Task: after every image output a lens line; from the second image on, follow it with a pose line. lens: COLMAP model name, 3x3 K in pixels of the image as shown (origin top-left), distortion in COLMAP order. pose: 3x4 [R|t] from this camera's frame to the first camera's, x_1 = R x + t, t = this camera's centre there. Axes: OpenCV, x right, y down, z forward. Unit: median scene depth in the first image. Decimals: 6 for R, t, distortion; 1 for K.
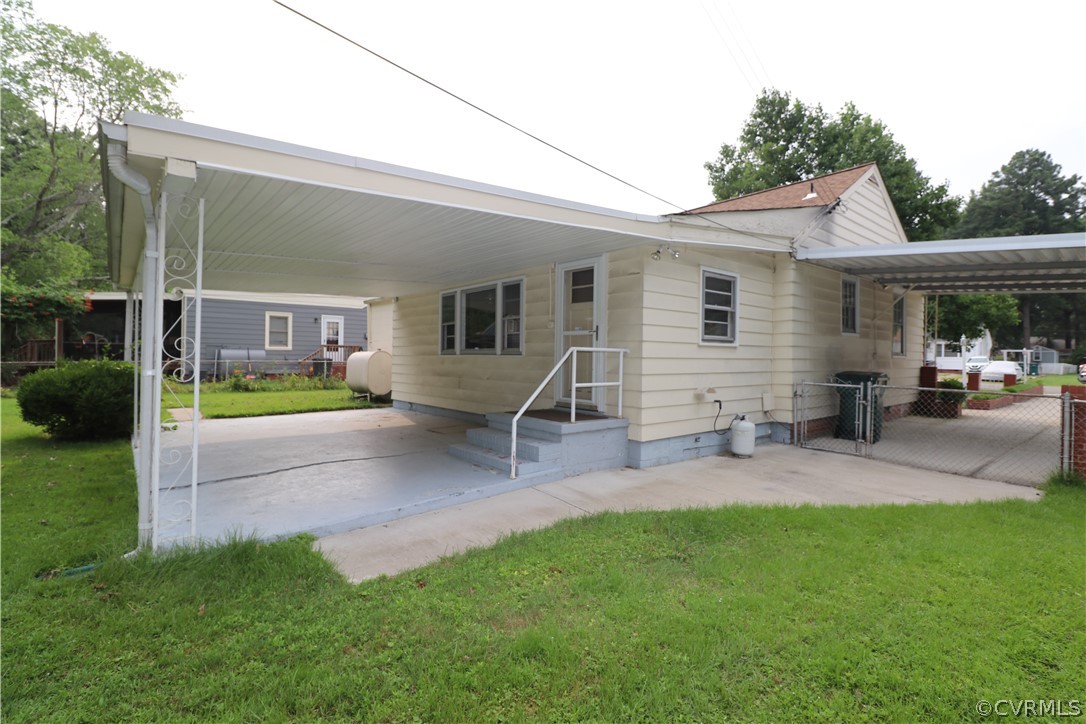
lens RADIAL K [[503.0, 0, 539.0], [0, 503.0, 355.2], [0, 0, 1]] dist [-0.002239, -0.011295]
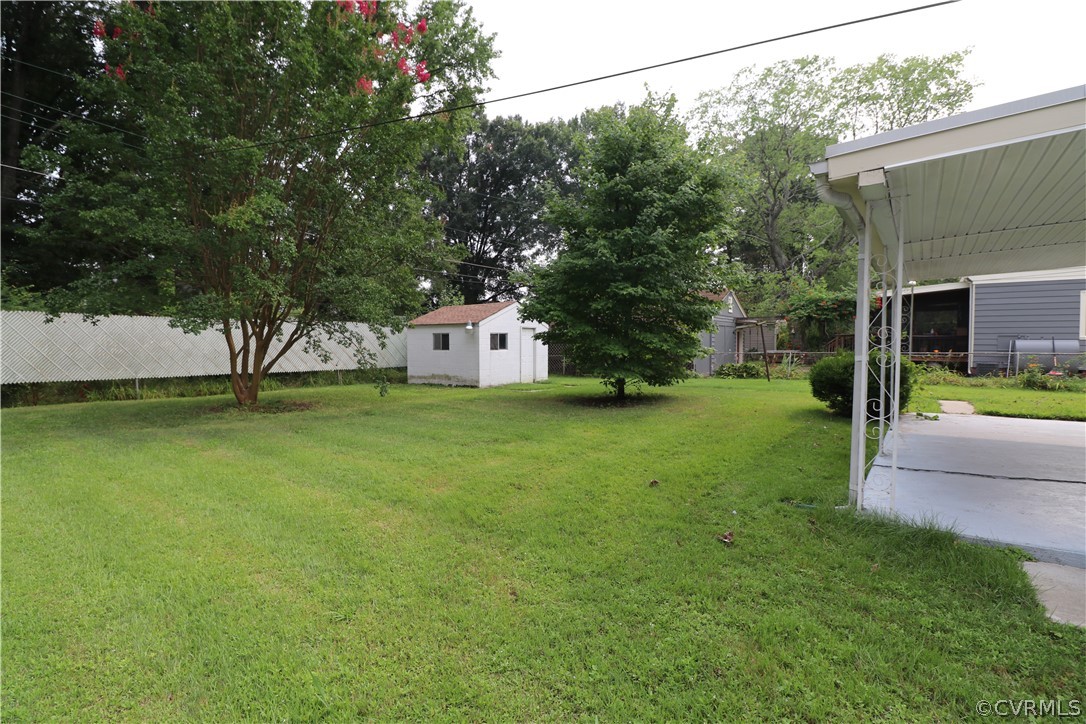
lens RADIAL K [[503.0, 0, 539.0], [0, 503.0, 355.2], [0, 0, 1]] dist [-0.002239, -0.011295]
pose [[0.218796, 0.012384, -0.975692, 0.128109], [0.002226, 0.999911, 0.013191, 0.006750], [0.975768, -0.005058, 0.218749, 0.007010]]
